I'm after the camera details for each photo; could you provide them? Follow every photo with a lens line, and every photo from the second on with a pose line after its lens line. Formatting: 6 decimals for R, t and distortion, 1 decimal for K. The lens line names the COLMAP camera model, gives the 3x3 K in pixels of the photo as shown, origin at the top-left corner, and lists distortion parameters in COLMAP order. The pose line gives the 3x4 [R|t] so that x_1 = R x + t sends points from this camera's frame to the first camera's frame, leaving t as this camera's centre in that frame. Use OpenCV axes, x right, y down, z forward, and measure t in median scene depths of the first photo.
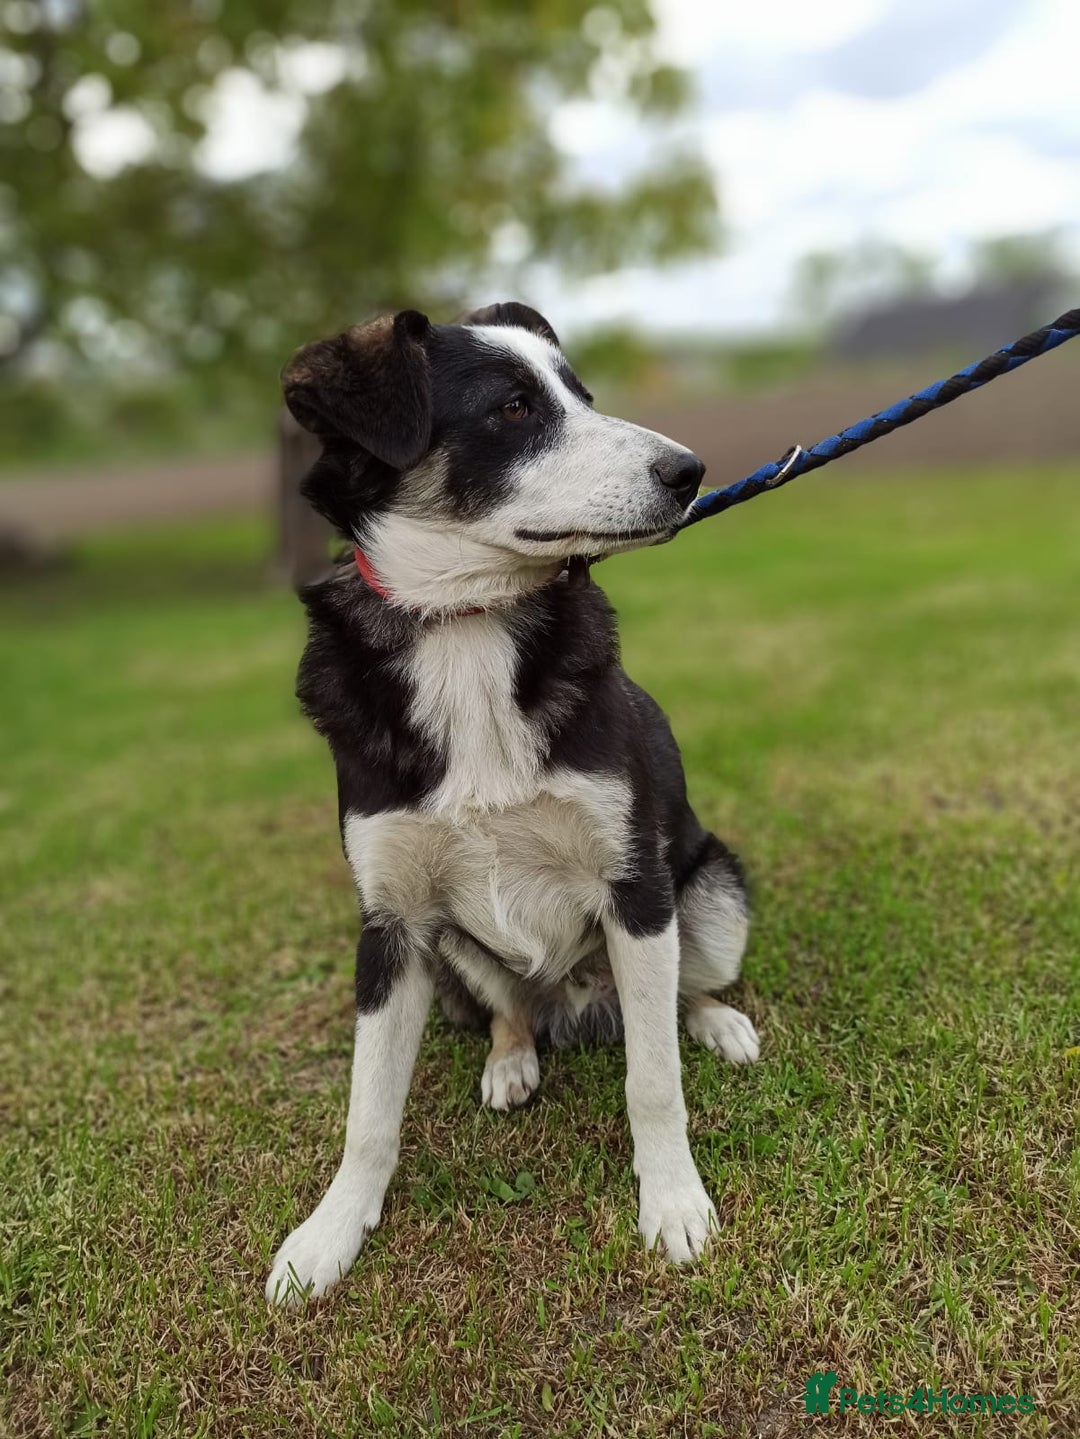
lens RADIAL K [[1071.8, 0, 534.0], [0, 1071.8, 686.0], [0, 0, 1]] dist [0.040866, -0.033798]
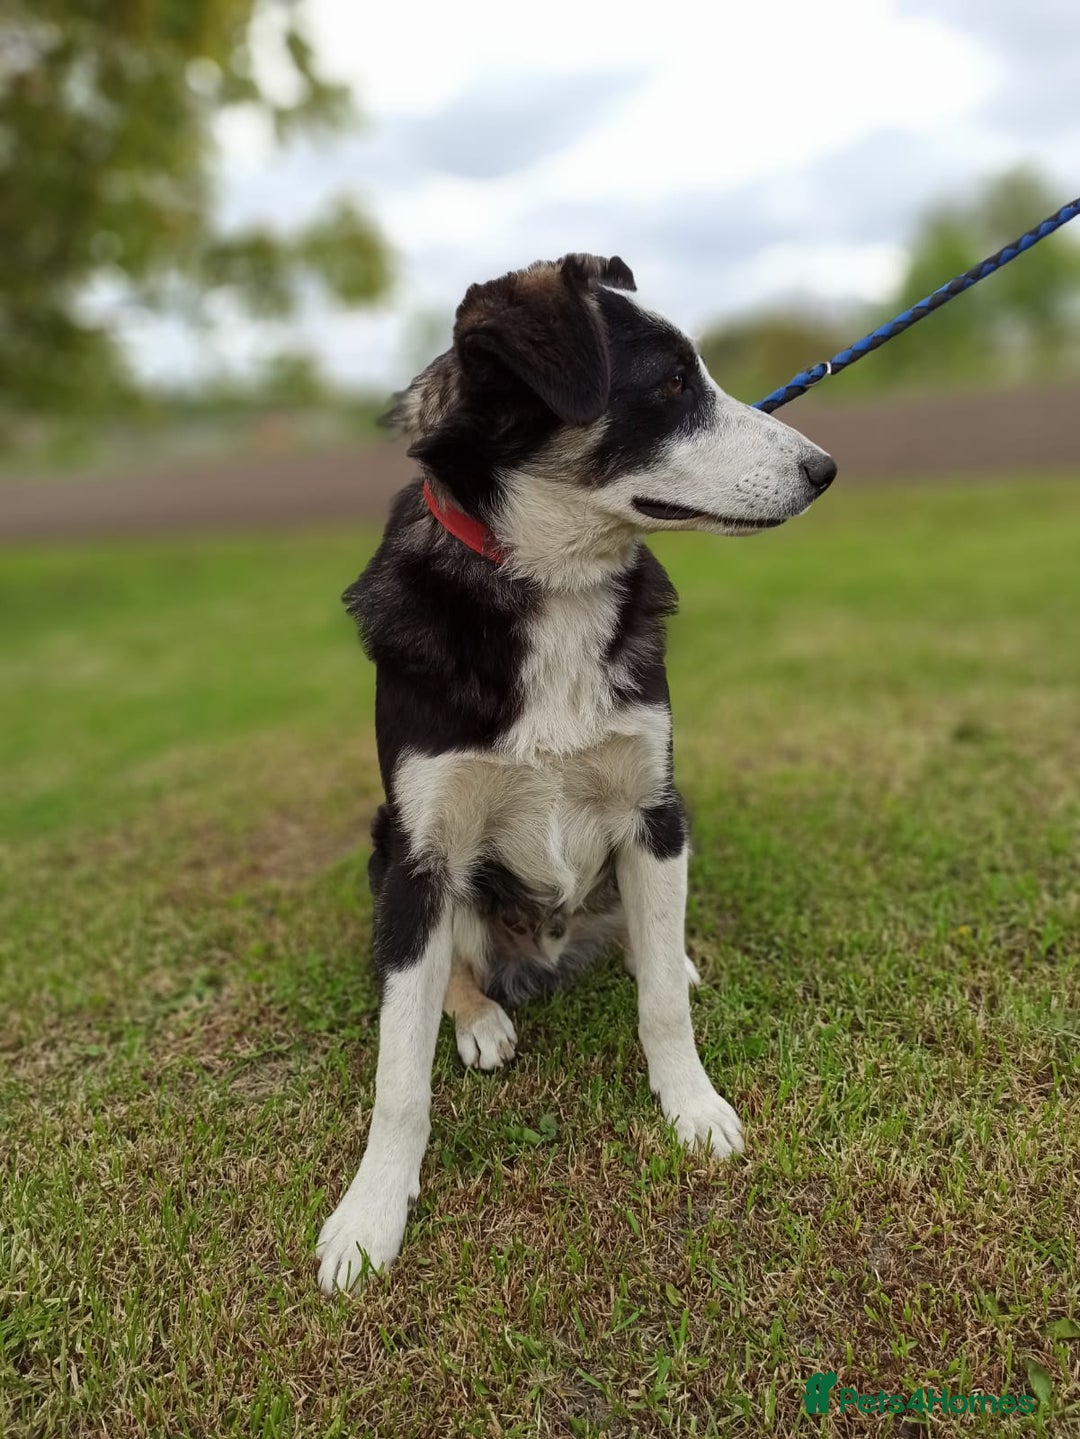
lens RADIAL K [[1071.8, 0, 532.1], [0, 1071.8, 672.8], [0, 0, 1]] dist [0.040866, -0.033798]
pose [[0.944864, -0.051124, 0.323449, -0.272350], [0.068108, 0.996819, -0.041400, 0.066813], [-0.320303, 0.061147, 0.945340, 0.022243]]
